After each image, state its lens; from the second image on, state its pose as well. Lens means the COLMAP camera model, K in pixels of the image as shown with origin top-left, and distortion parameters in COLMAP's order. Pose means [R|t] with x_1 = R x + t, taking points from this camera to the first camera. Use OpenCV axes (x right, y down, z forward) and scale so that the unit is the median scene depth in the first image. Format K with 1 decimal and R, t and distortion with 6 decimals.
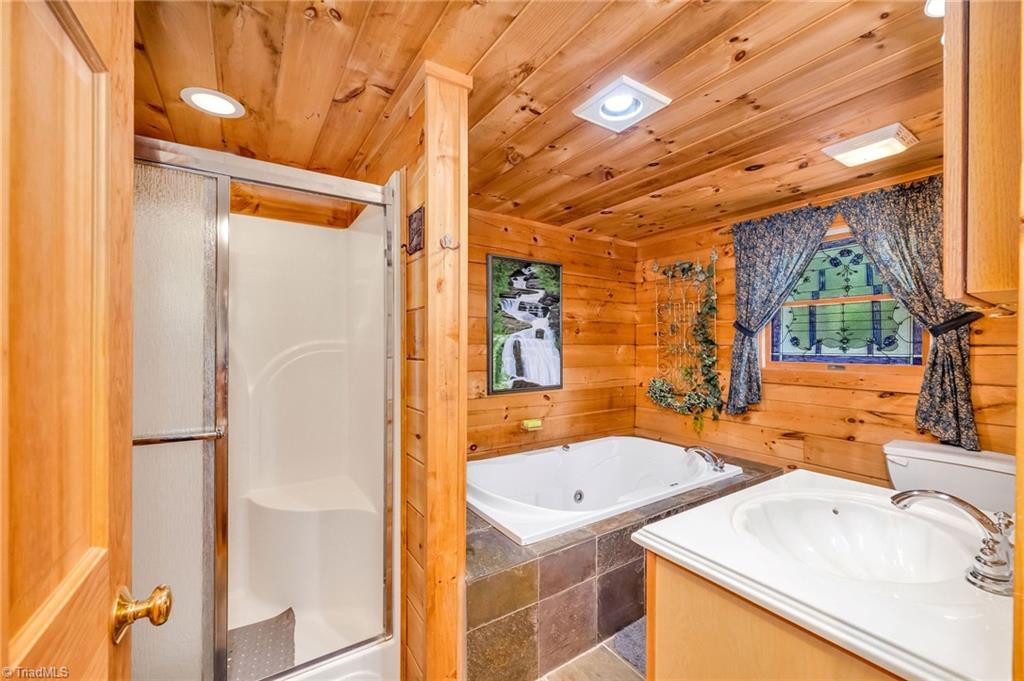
lens RADIAL K [[407.3, 0, 508.4], [0, 407.3, 354.0], [0, 0, 1]] dist [0.000503, 0.000070]
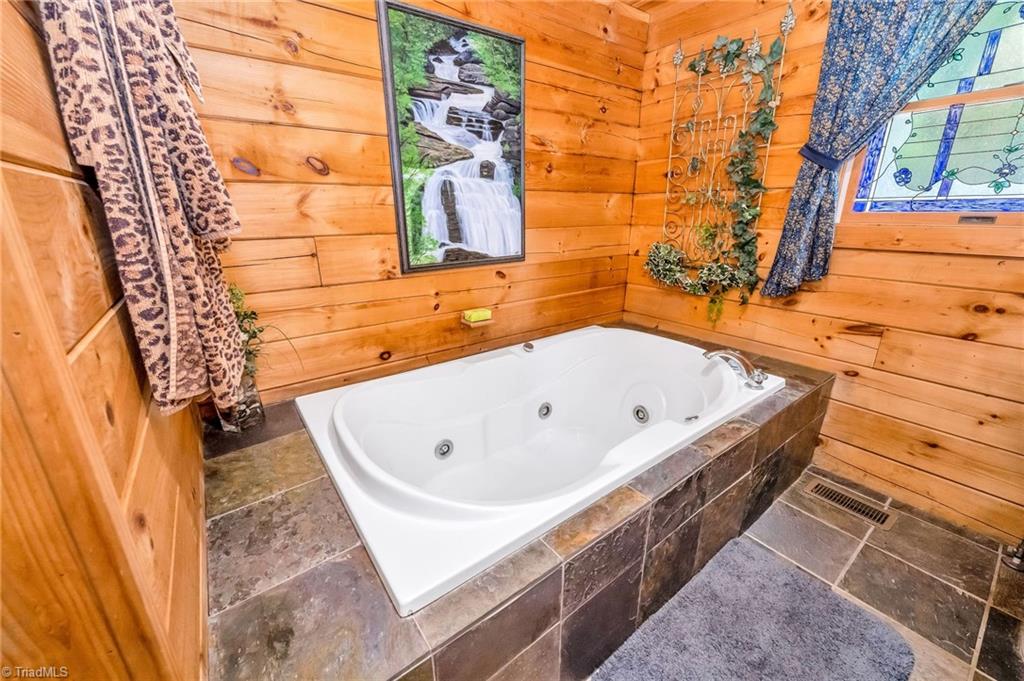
lens RADIAL K [[407.3, 0, 508.4], [0, 407.3, 354.0], [0, 0, 1]] dist [0.000503, 0.000070]
pose [[0.998428, -0.025598, 0.049866, 0.072025], [0.008801, 0.950192, 0.311542, 0.022888], [-0.055357, -0.310613, 0.948923, 0.335405]]
